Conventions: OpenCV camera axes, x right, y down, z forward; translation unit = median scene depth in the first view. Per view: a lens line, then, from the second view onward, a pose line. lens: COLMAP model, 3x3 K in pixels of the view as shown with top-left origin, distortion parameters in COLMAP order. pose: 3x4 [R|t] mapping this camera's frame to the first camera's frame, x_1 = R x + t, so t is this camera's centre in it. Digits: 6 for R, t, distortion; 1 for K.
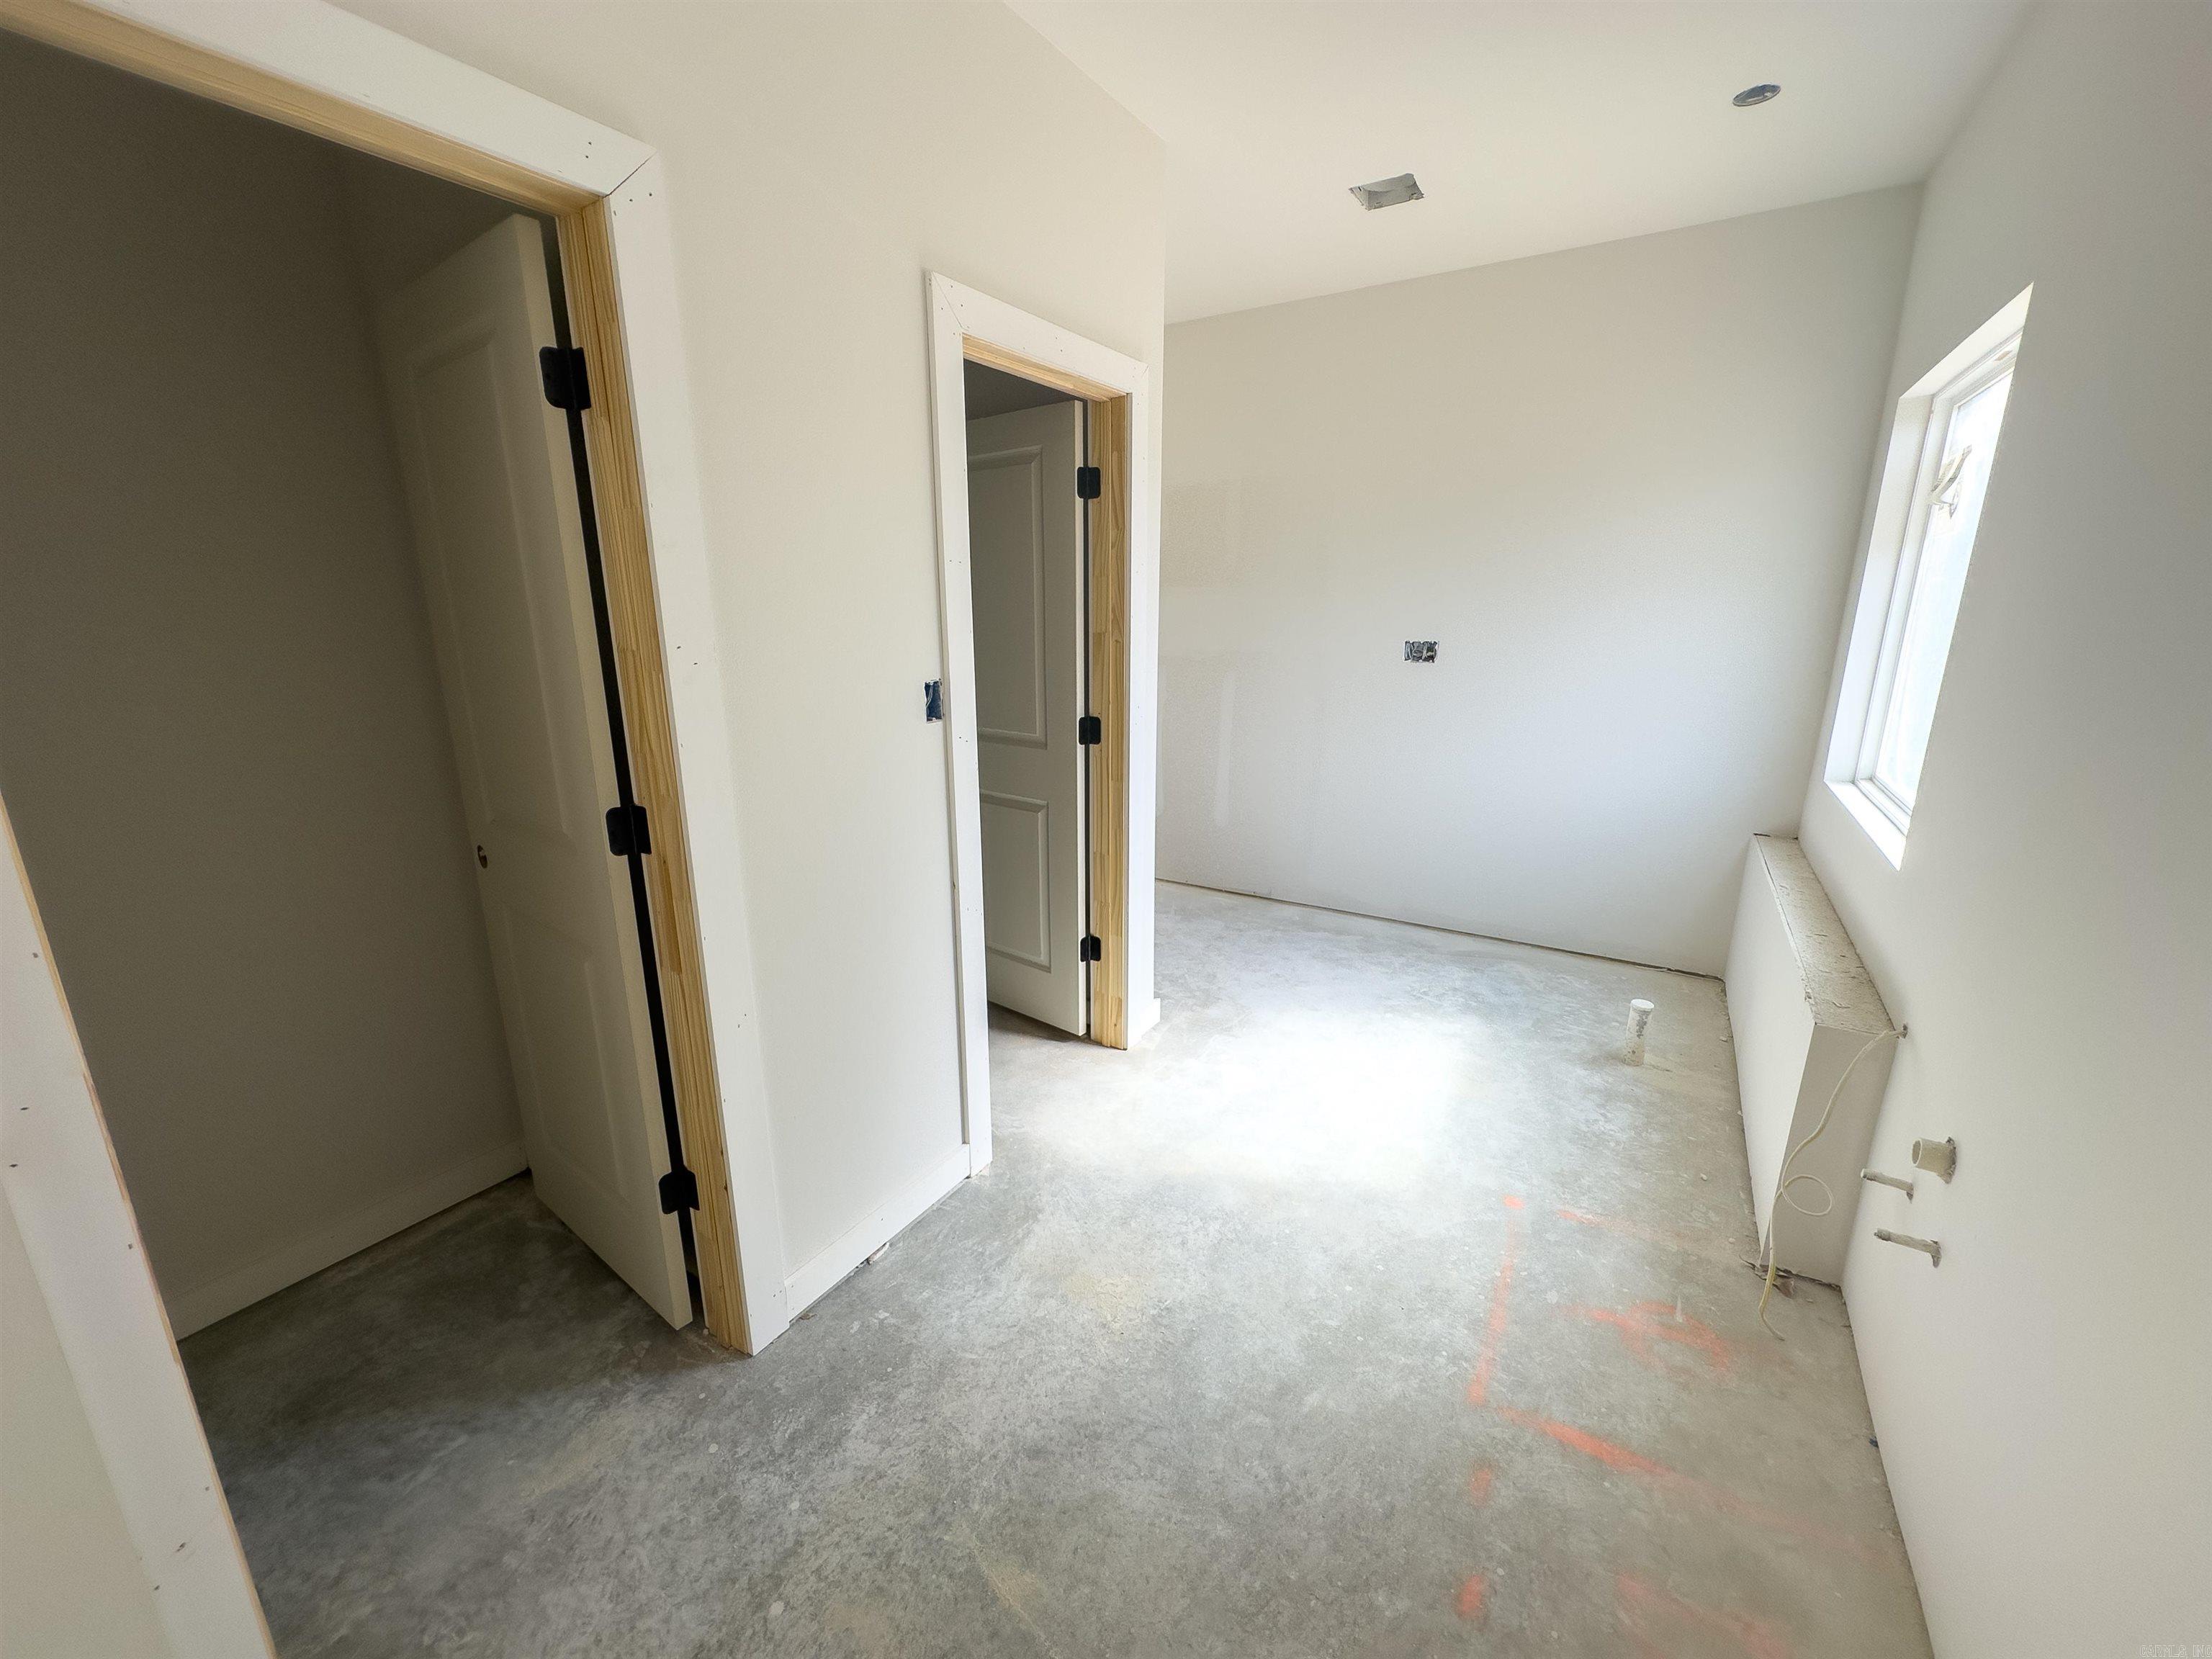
lens RADIAL K [[885.1, 0, 1109.0], [0, 885.1, 826.5], [0, 0, 1]] dist [0.002292, 0.000152]
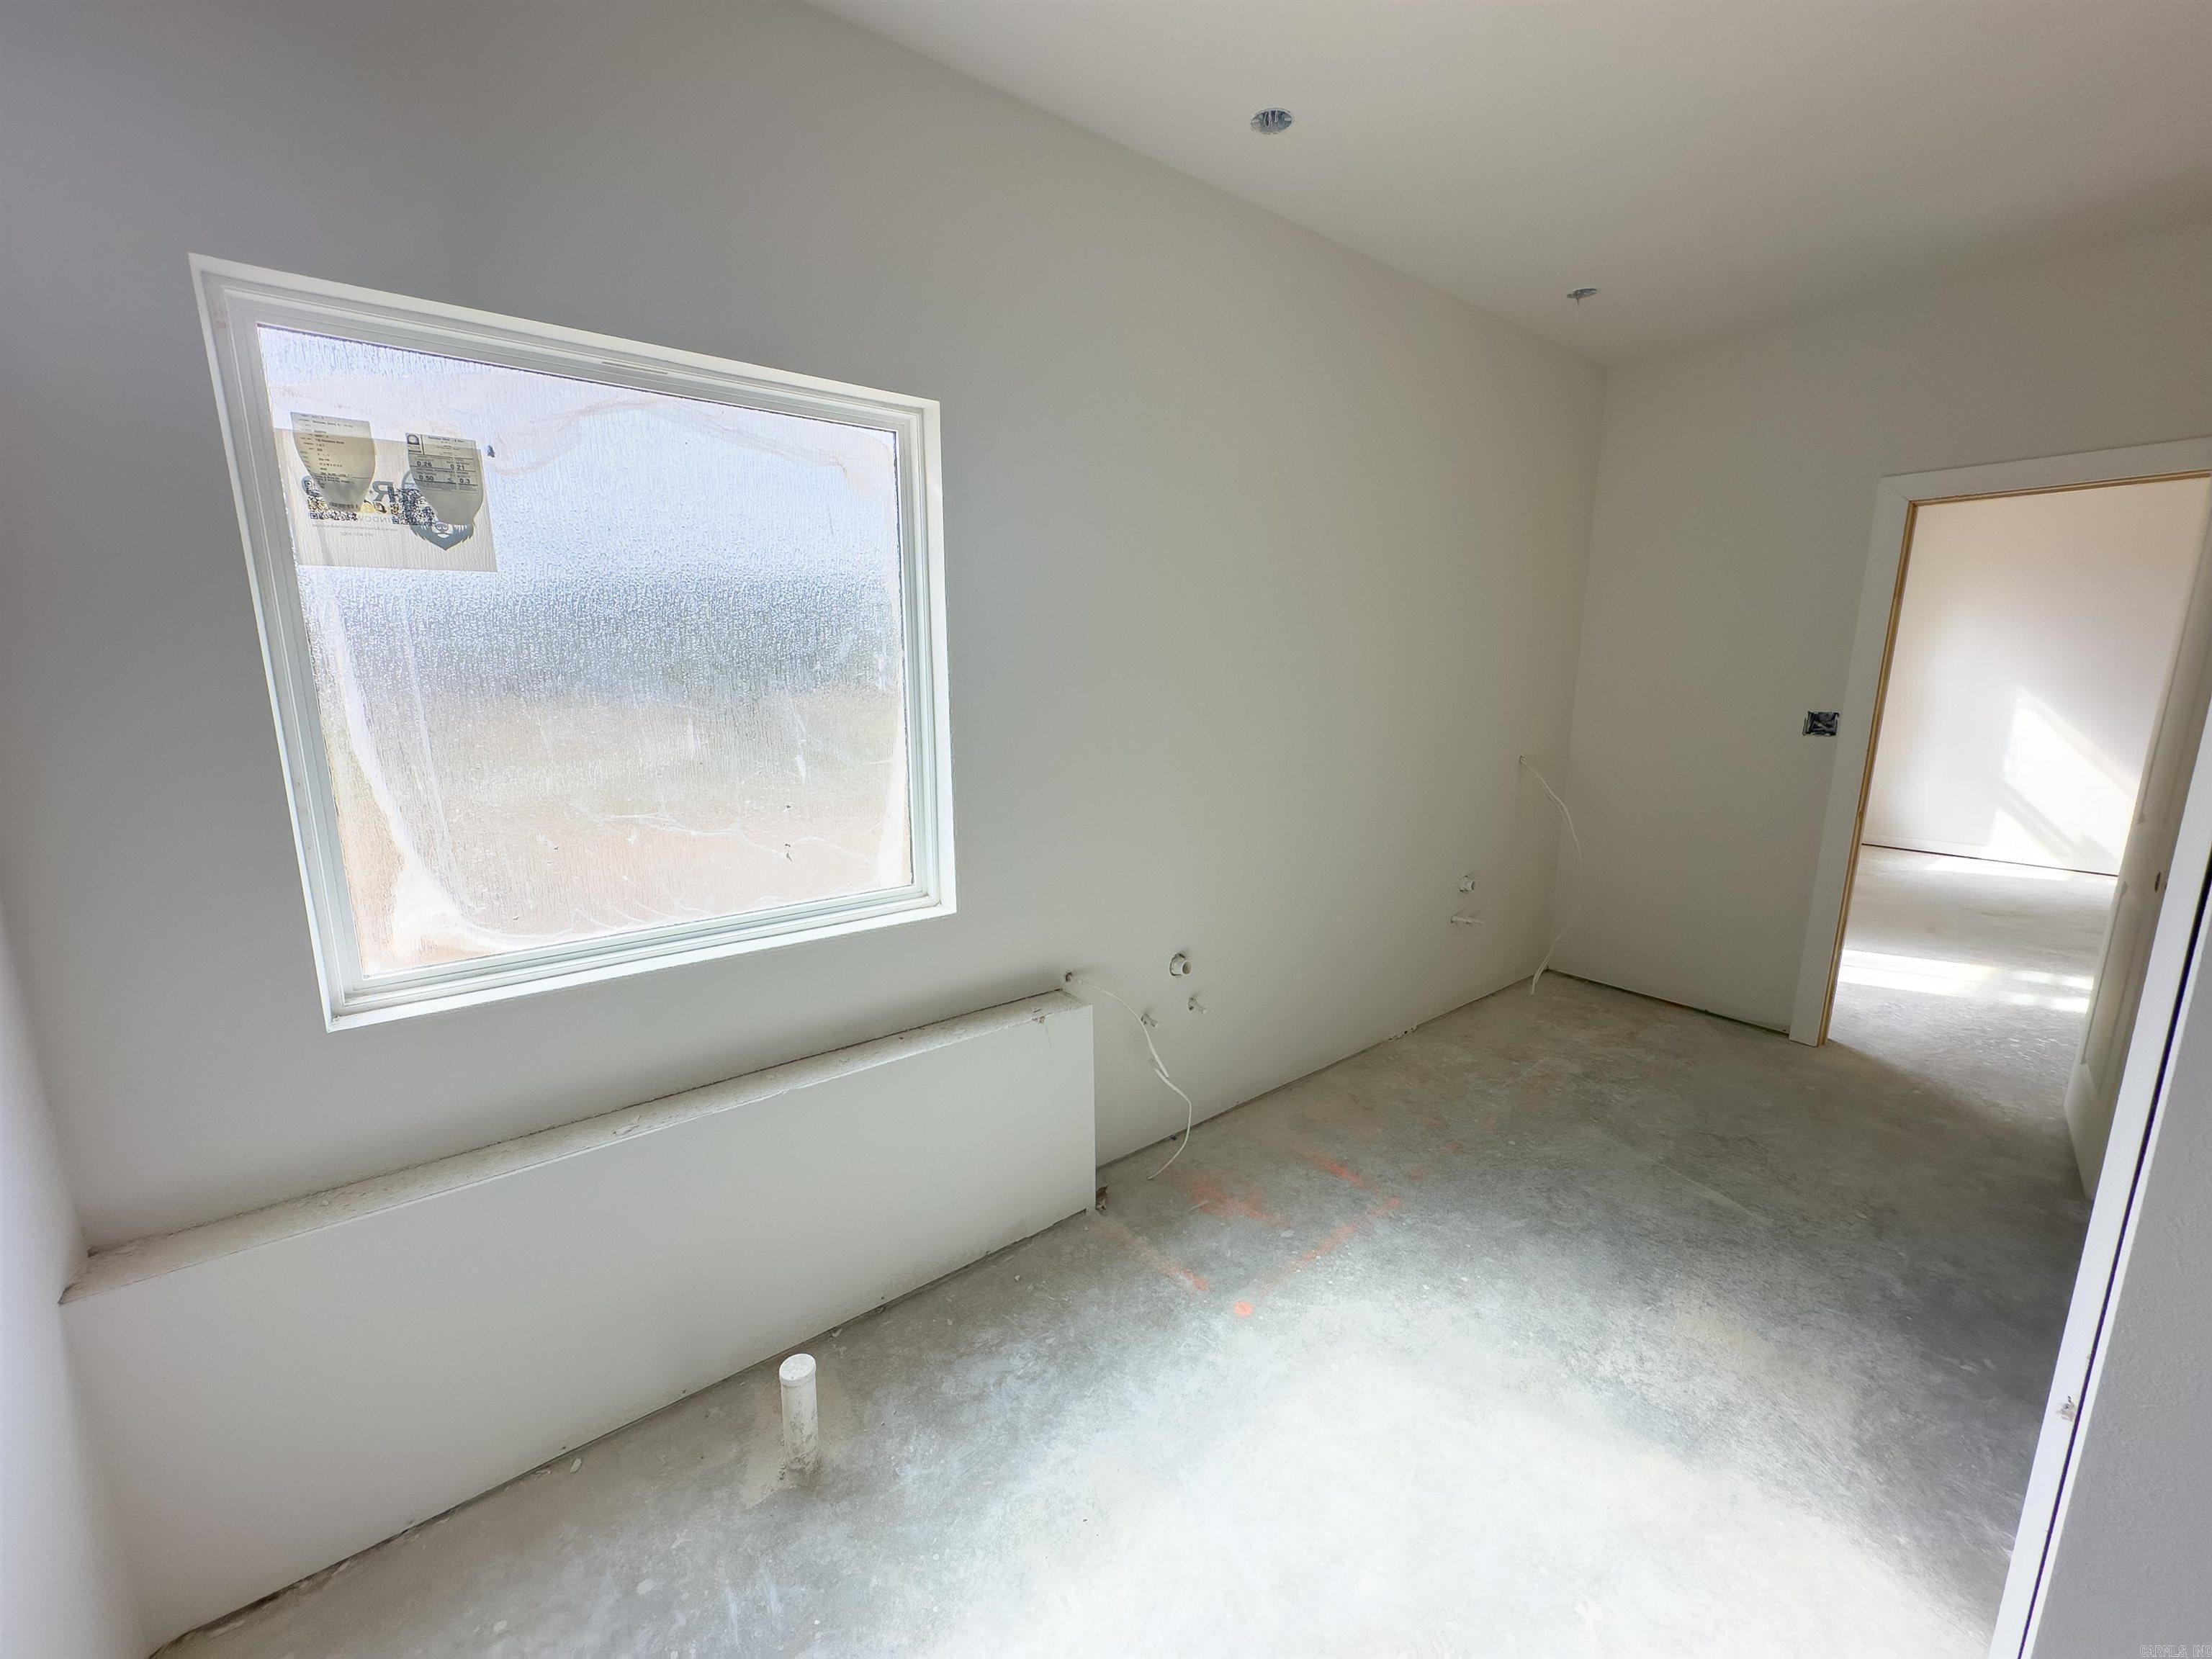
lens RADIAL K [[885.1, 0, 1104.4], [0, 885.1, 830.4], [0, 0, 1]] dist [0.002292, 0.000152]
pose [[-0.939032, -0.067518, 0.337136, 0.339842], [0.082318, 0.907866, 0.411100, -0.463520], [-0.333831, 0.413789, -0.846957, 1.765466]]
